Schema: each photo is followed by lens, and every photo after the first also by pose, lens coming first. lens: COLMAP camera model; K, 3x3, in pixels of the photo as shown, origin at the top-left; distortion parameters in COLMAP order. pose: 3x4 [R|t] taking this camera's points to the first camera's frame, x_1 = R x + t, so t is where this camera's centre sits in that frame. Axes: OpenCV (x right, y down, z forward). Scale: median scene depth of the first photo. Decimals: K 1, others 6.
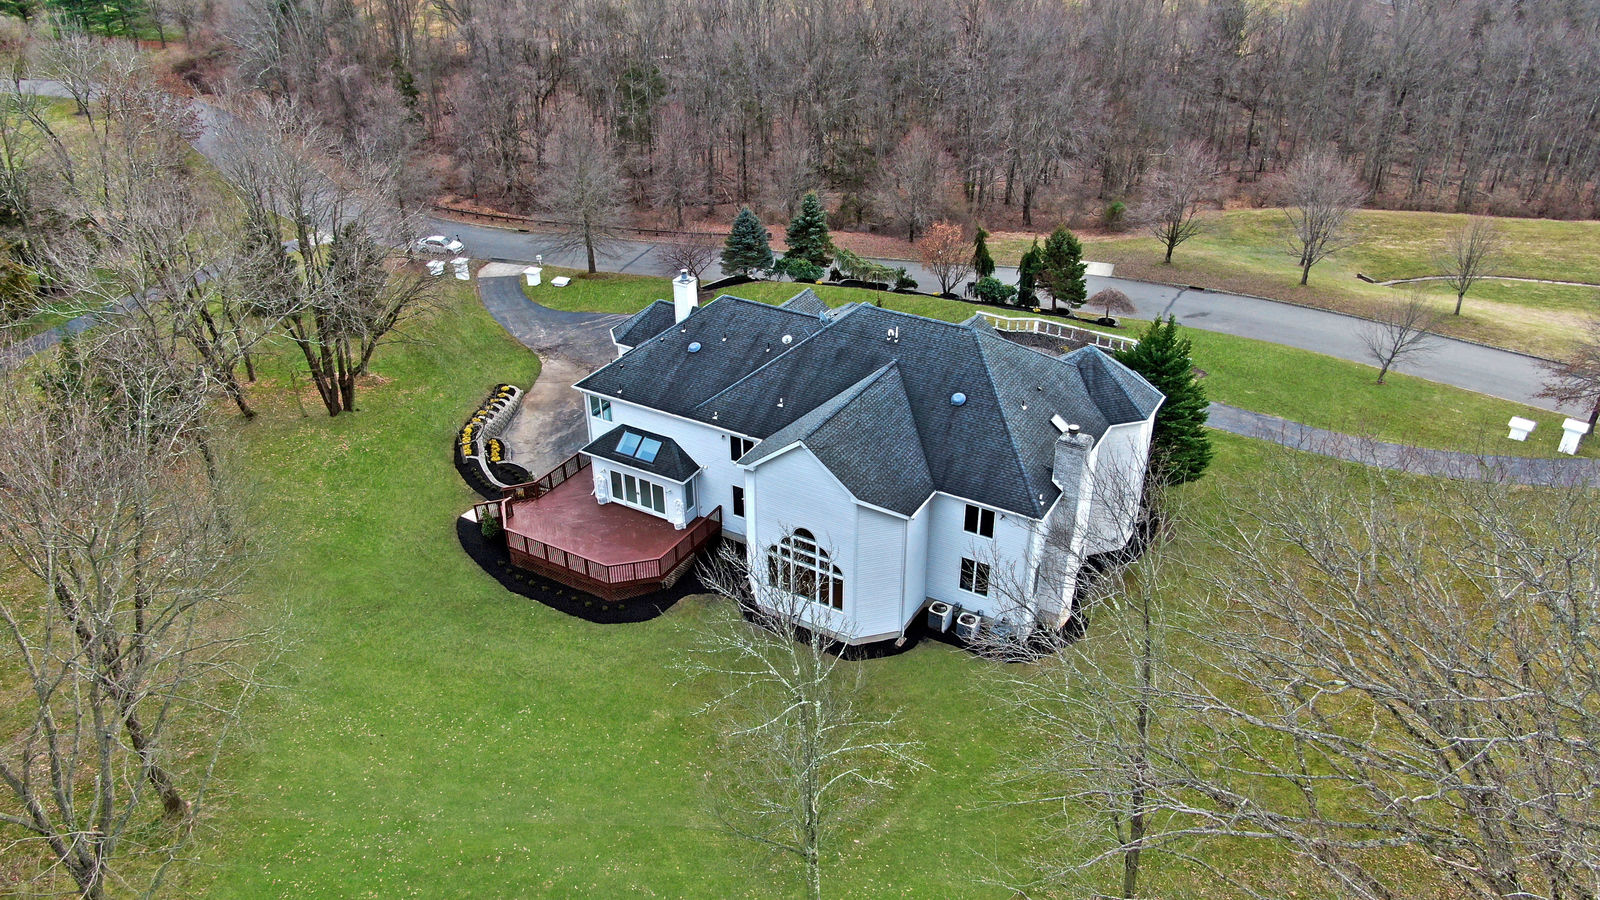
lens RADIAL K [[1149.6, 0, 800.0], [0, 1149.6, 450.0], [0, 0, 1]] dist [-0.025341, 0.010250]
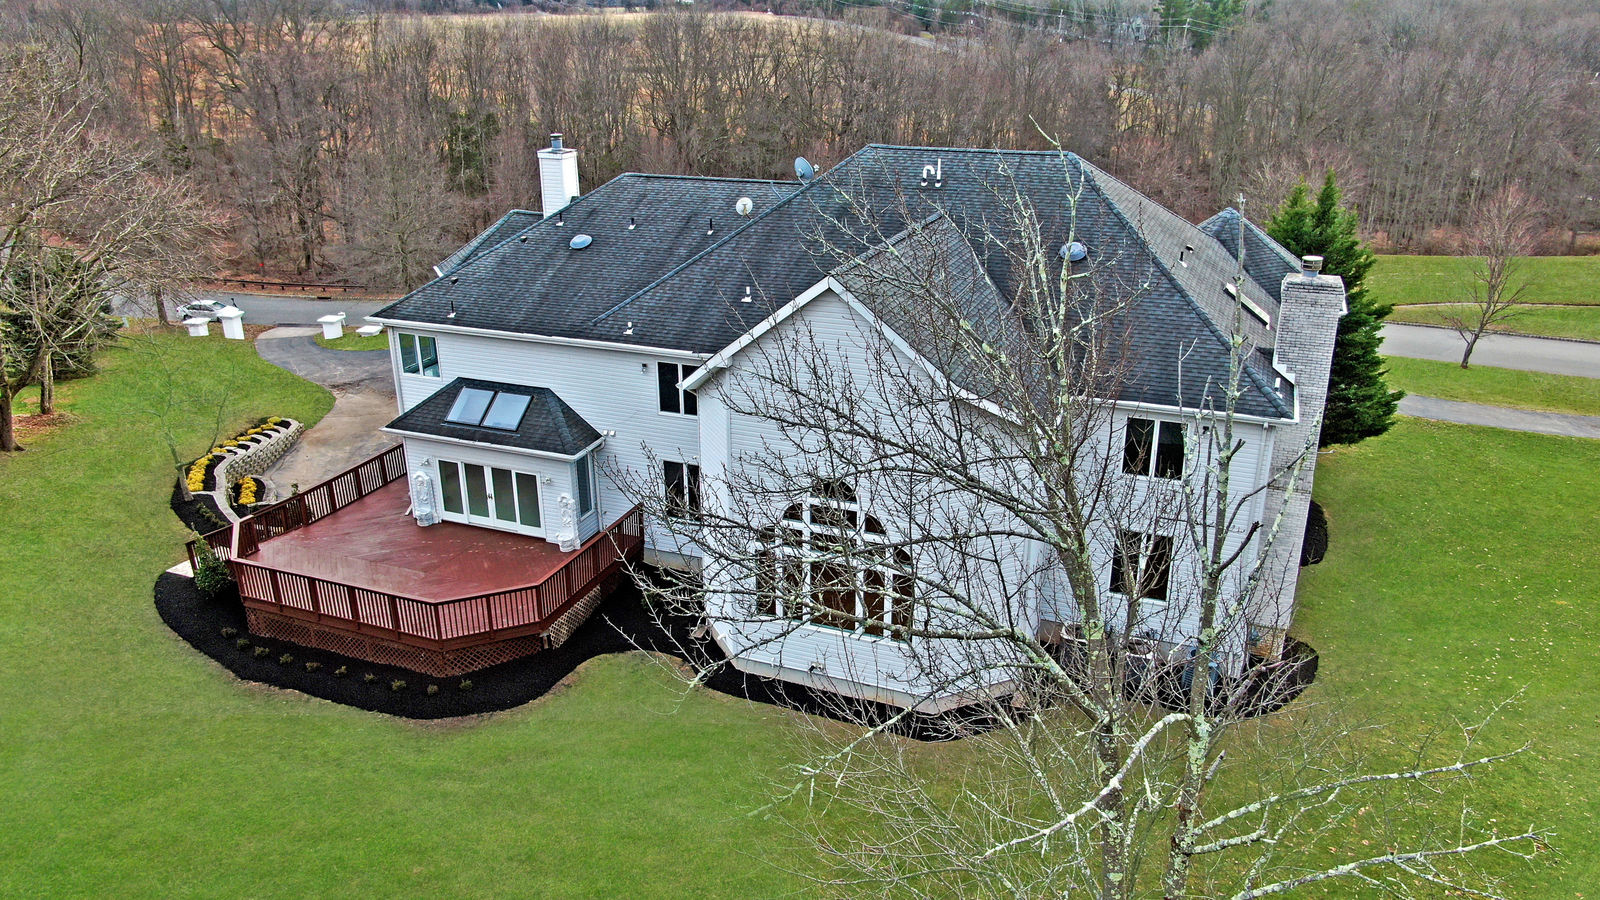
lens RADIAL K [[1149.6, 0, 800.0], [0, 1149.6, 450.0], [0, 0, 1]] dist [-0.025341, 0.010250]
pose [[0.988924, -0.051605, 0.139163, -0.069260], [0.072588, 0.985987, -0.150199, 0.112838], [-0.129462, 0.158637, 0.978812, 0.435454]]
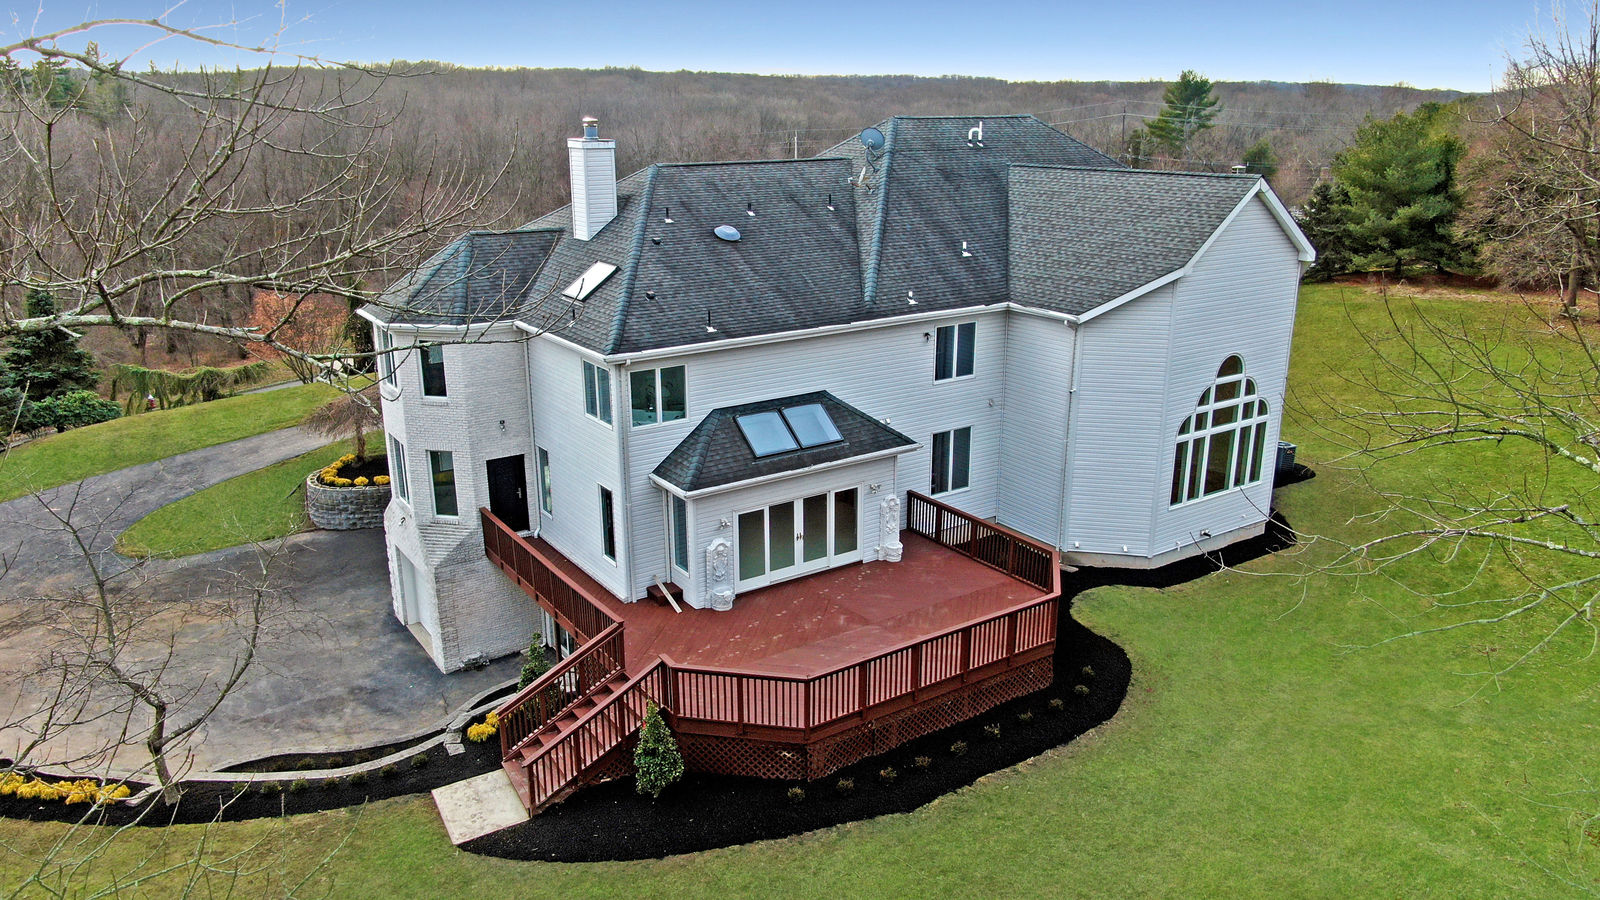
lens RADIAL K [[1149.6, 0, 800.0], [0, 1149.6, 450.0], [0, 0, 1]] dist [-0.025341, 0.010250]
pose [[0.432631, -0.258271, 0.863786, -0.539316], [0.449546, 0.892286, 0.041636, -0.012466], [-0.781498, 0.370298, 0.502136, 0.770714]]
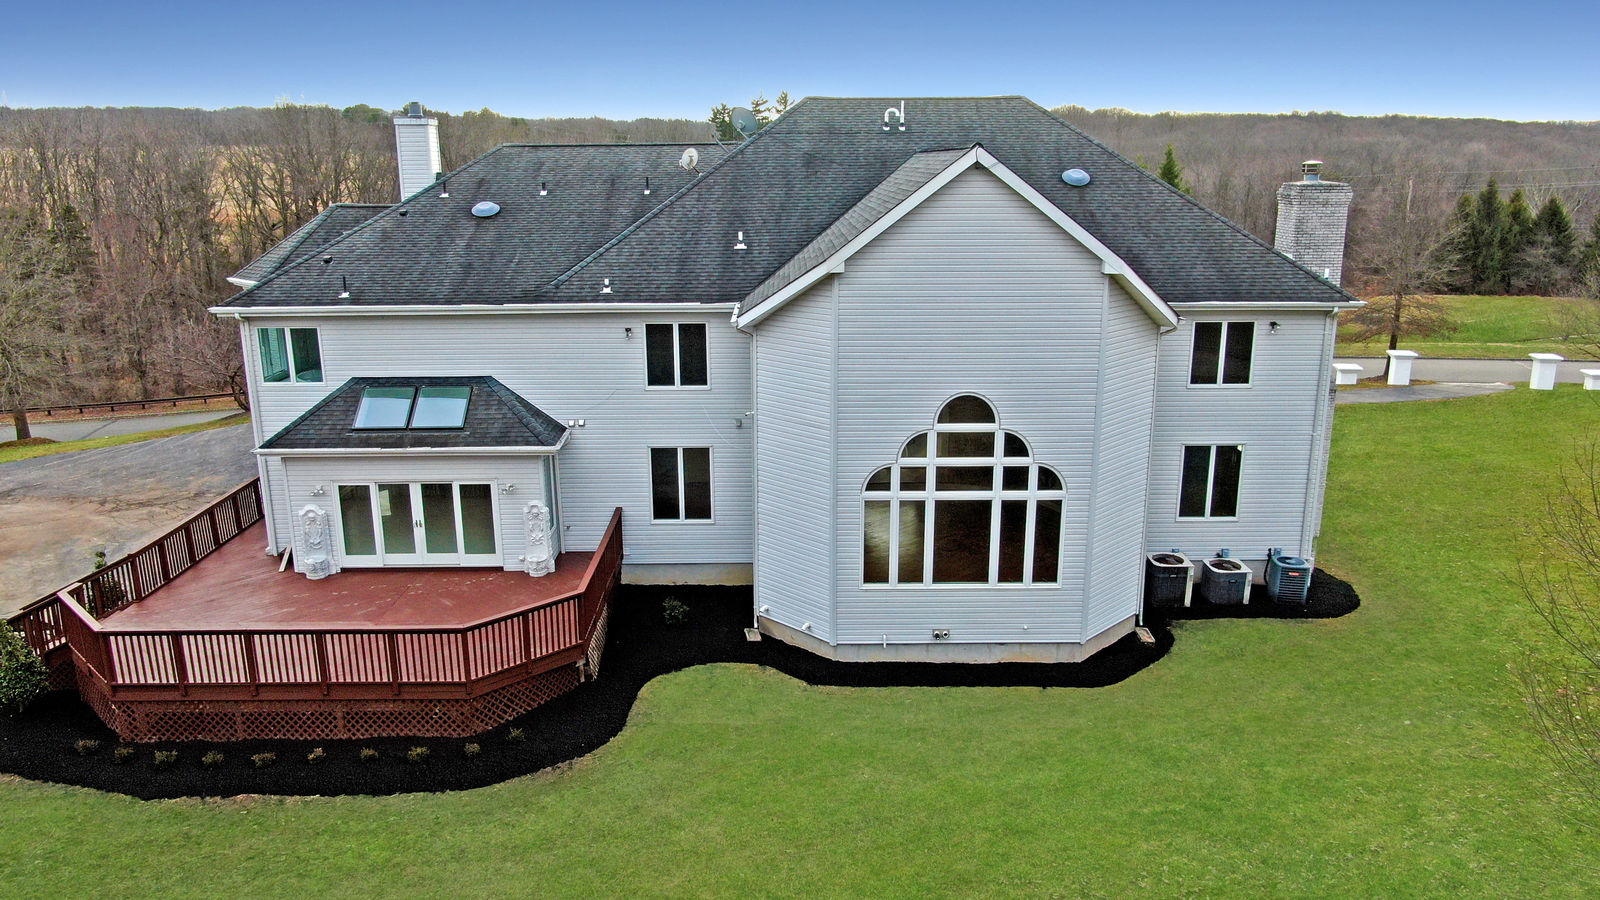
lens RADIAL K [[1149.6, 0, 800.0], [0, 1149.6, 450.0], [0, 0, 1]] dist [-0.025341, 0.010250]
pose [[0.859122, -0.125687, 0.496098, -0.232441], [0.254193, 0.946144, -0.200494, 0.137112], [-0.444180, 0.298354, 0.844801, 0.574384]]
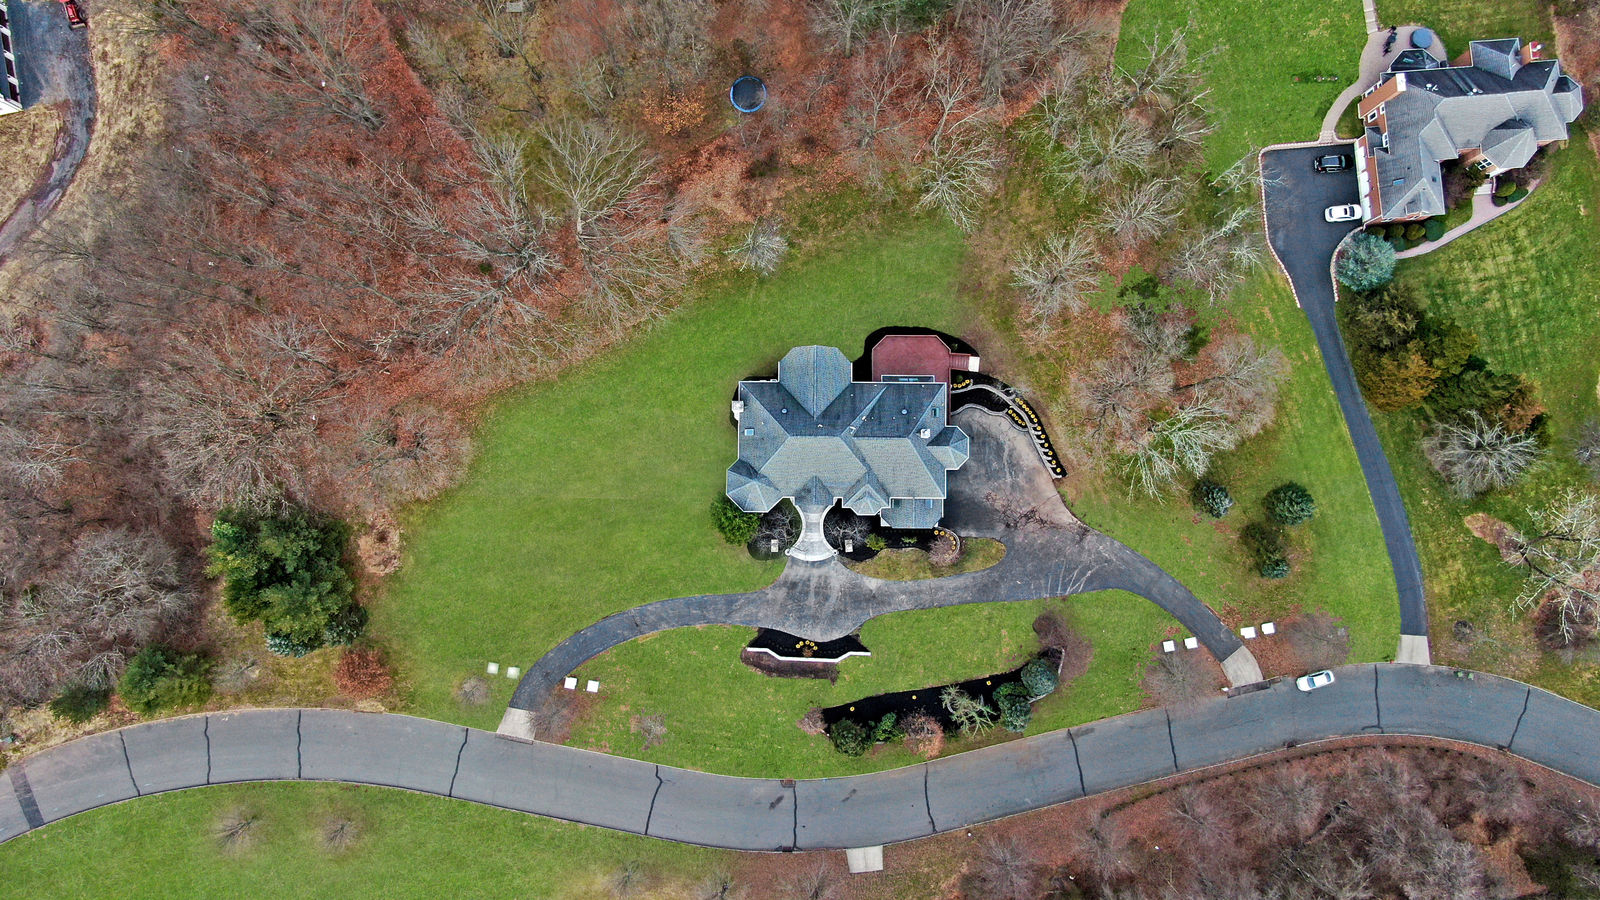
lens RADIAL K [[1149.6, 0, 800.0], [0, 1149.6, 450.0], [0, 0, 1]] dist [-0.025341, 0.010250]
pose [[-0.868664, 0.495345, -0.007529, 0.153862], [-0.232743, -0.394640, 0.888870, -2.204819], [0.437326, 0.773881, 0.458098, -0.119327]]
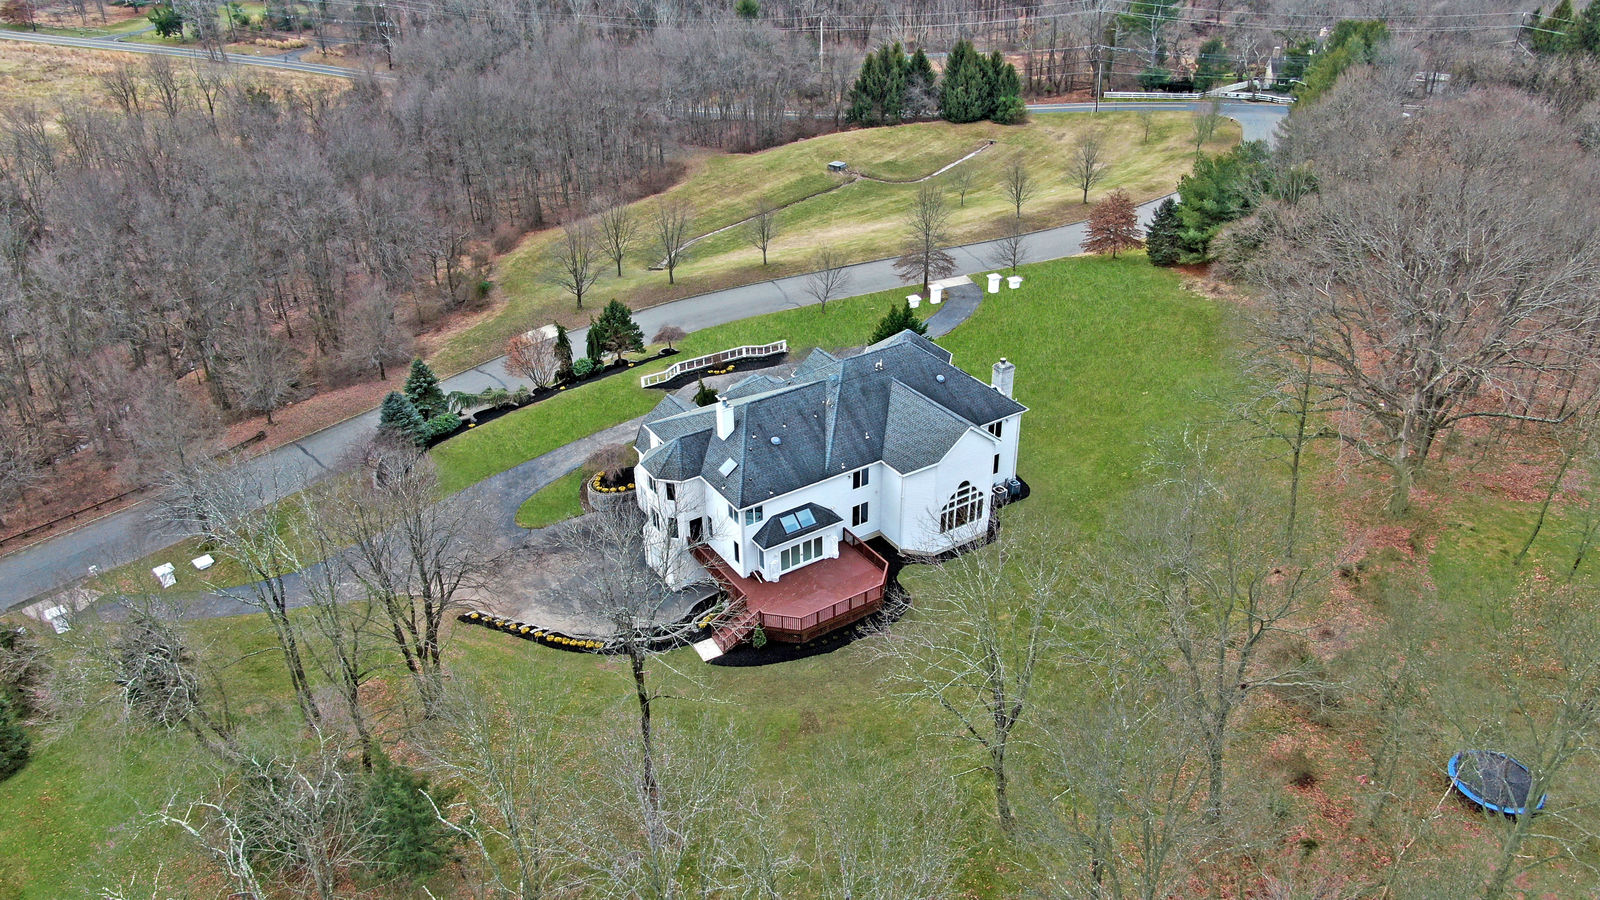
lens RADIAL K [[1149.6, 0, 800.0], [0, 1149.6, 450.0], [0, 0, 1]] dist [-0.025341, 0.010250]
pose [[0.458323, -0.443639, 0.770146, -1.140266], [0.454367, 0.861679, 0.225967, -0.377499], [-0.763866, 0.246363, 0.596502, 0.176533]]
